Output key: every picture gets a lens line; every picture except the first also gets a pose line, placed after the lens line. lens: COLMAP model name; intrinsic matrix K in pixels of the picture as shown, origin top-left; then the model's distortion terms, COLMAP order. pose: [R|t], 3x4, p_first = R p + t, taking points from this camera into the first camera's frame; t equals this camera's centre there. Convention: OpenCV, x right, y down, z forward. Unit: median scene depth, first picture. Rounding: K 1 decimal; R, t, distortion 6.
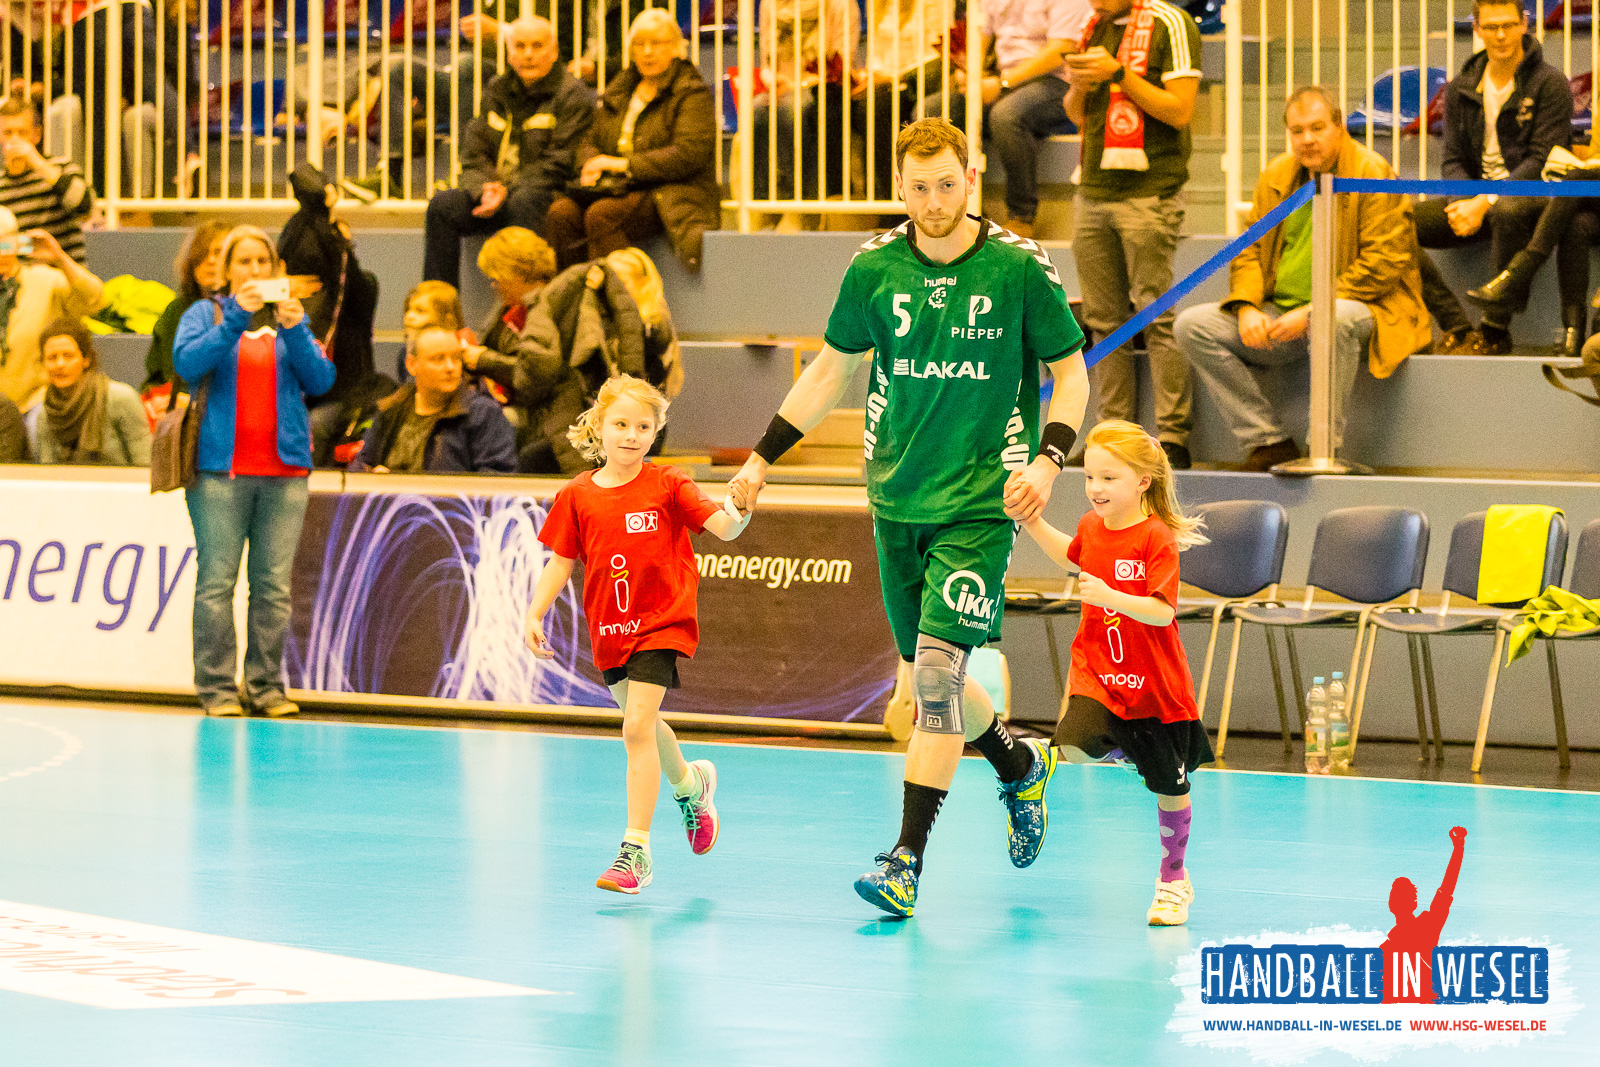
lens RADIAL K [[8175.1, 0, 800.6], [0, 8175.1, 524.3], [0, 0, 1]] dist [-0.384734, 0.000000]
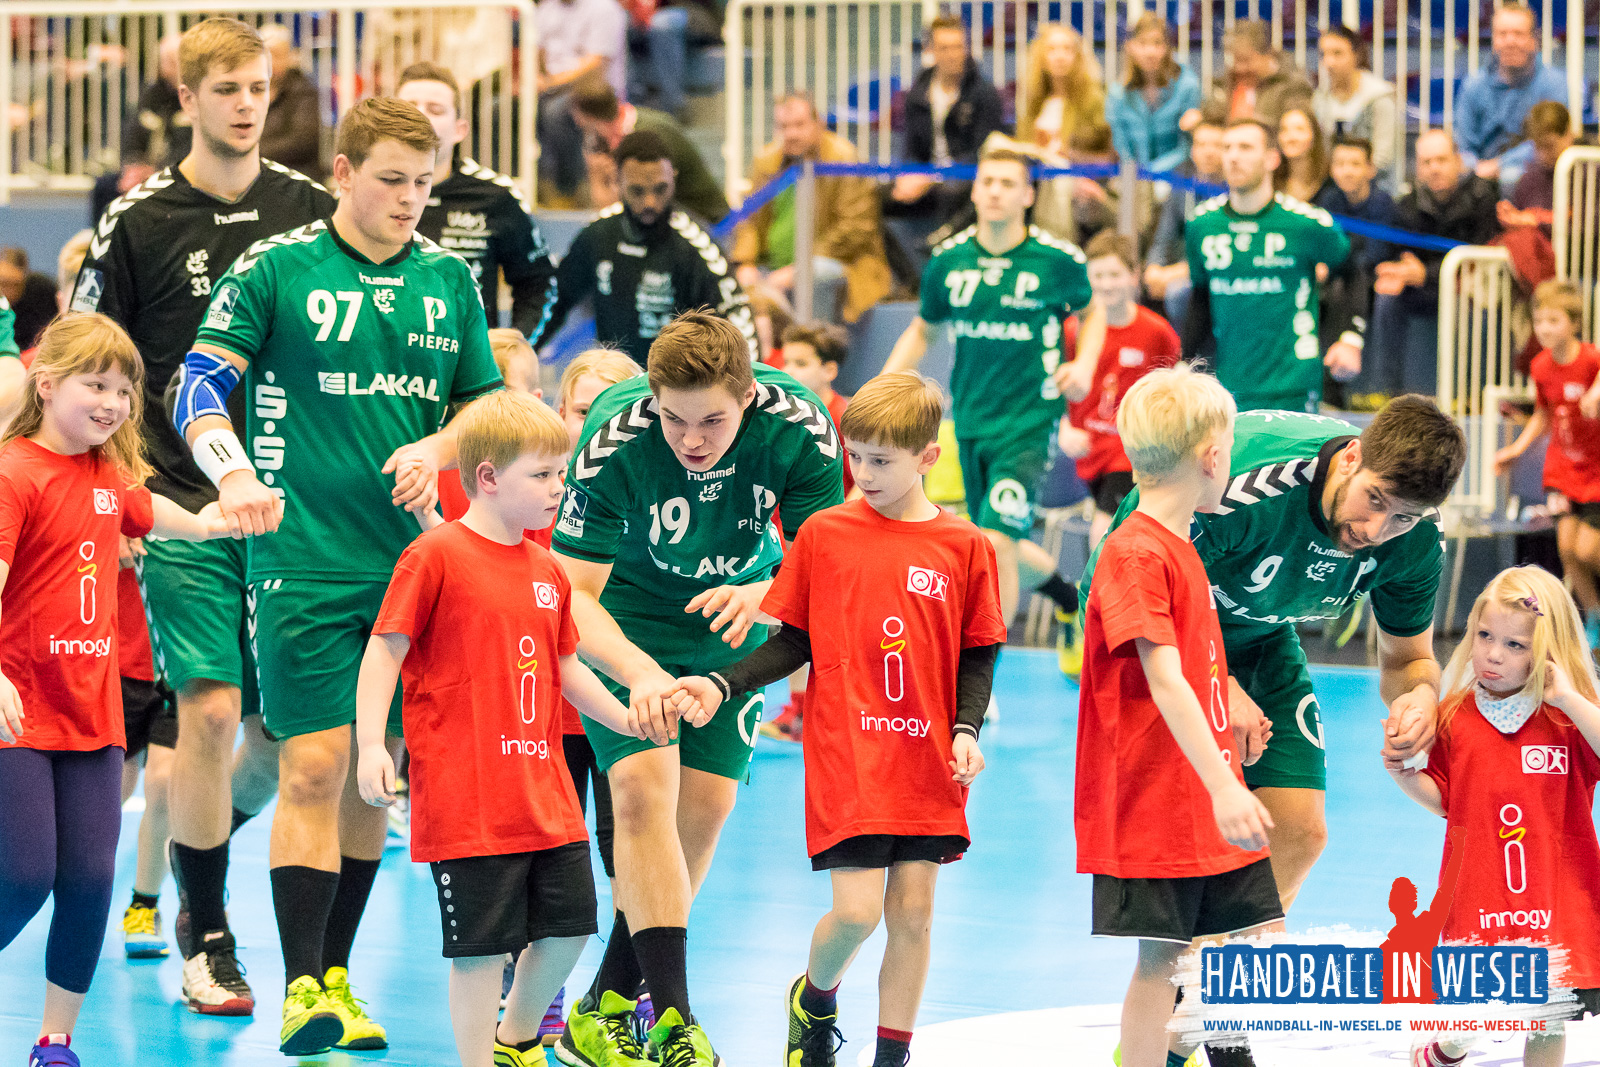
lens RADIAL K [[7811.6, 0, 804.0], [0, 7811.6, 533.4], [0, 0, 1]] dist [-0.152675, 0.000000]
pose [[0.998942, 0.001135, 0.045976, 0.008464], [-0.001515, 0.999965, 0.008223, 0.004861], [-0.045965, -0.008284, 0.998909, -0.206500]]
